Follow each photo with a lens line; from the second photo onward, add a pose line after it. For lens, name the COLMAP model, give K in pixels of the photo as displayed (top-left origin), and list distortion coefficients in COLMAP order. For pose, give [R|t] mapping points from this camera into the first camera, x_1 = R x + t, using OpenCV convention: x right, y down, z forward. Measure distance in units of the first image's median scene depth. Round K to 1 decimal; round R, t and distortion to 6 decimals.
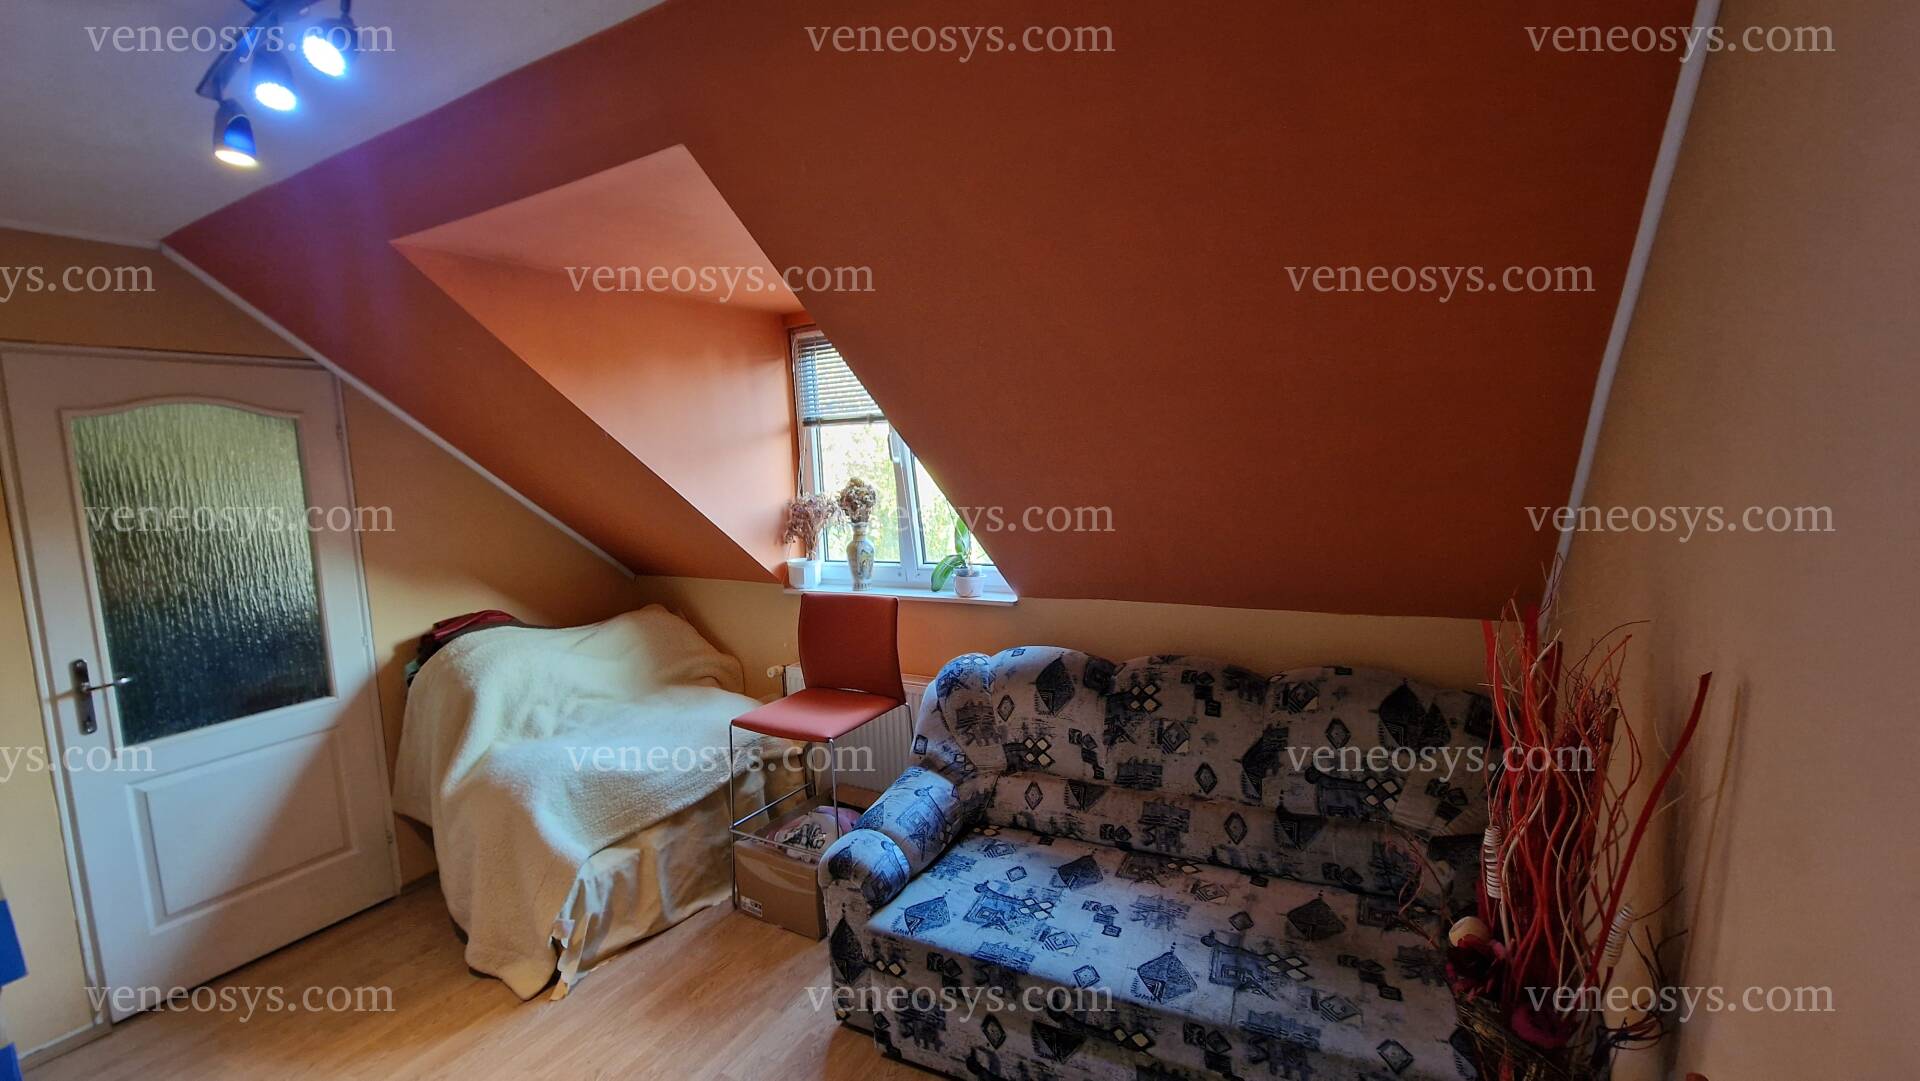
lens RADIAL K [[787.2, 0, 955.3], [0, 787.2, 535.3], [0, 0, 1]] dist [-0.001756, -0.002006]
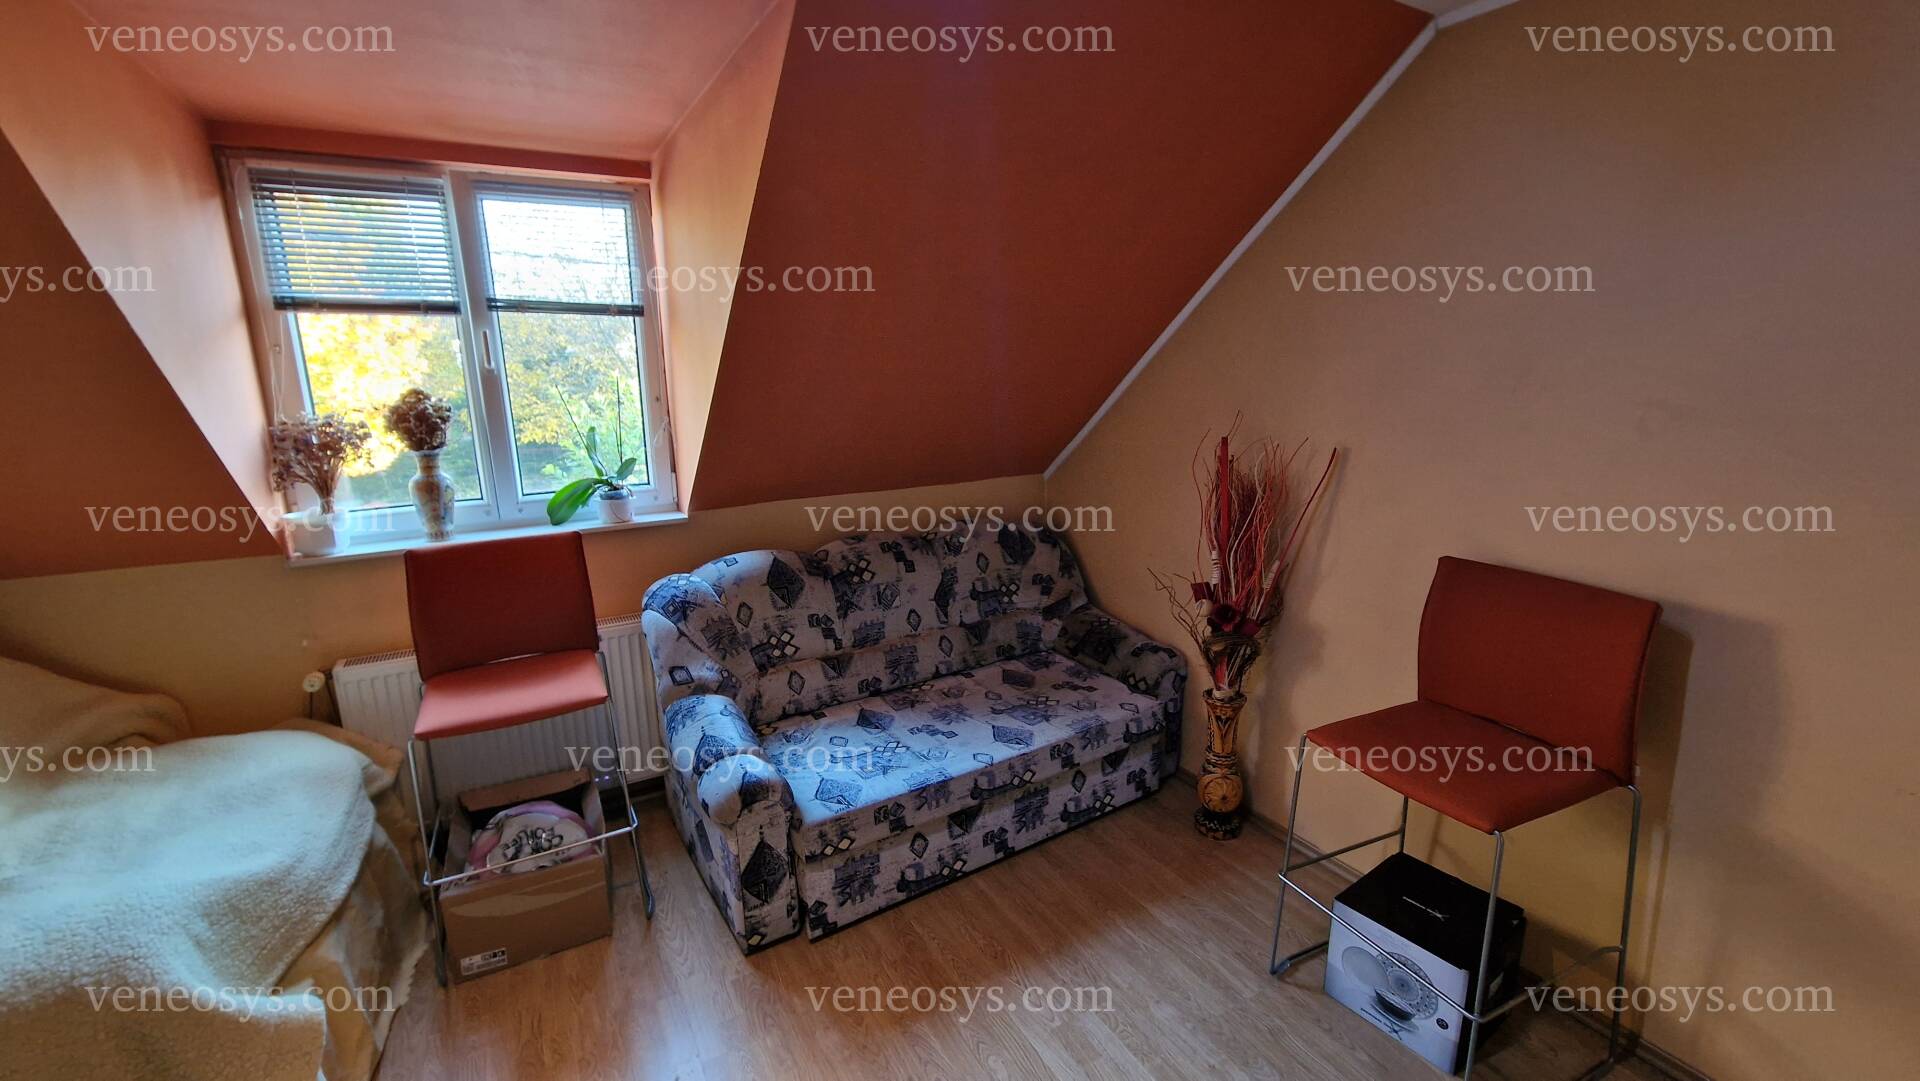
lens RADIAL K [[787.2, 0, 953.3], [0, 787.2, 541.8], [0, 0, 1]] dist [-0.001756, -0.002006]
pose [[0.515148, -0.159846, 0.842064, -0.676112], [0.080531, 0.987136, 0.138118, 0.008925], [-0.853310, -0.003339, 0.521394, 0.258288]]
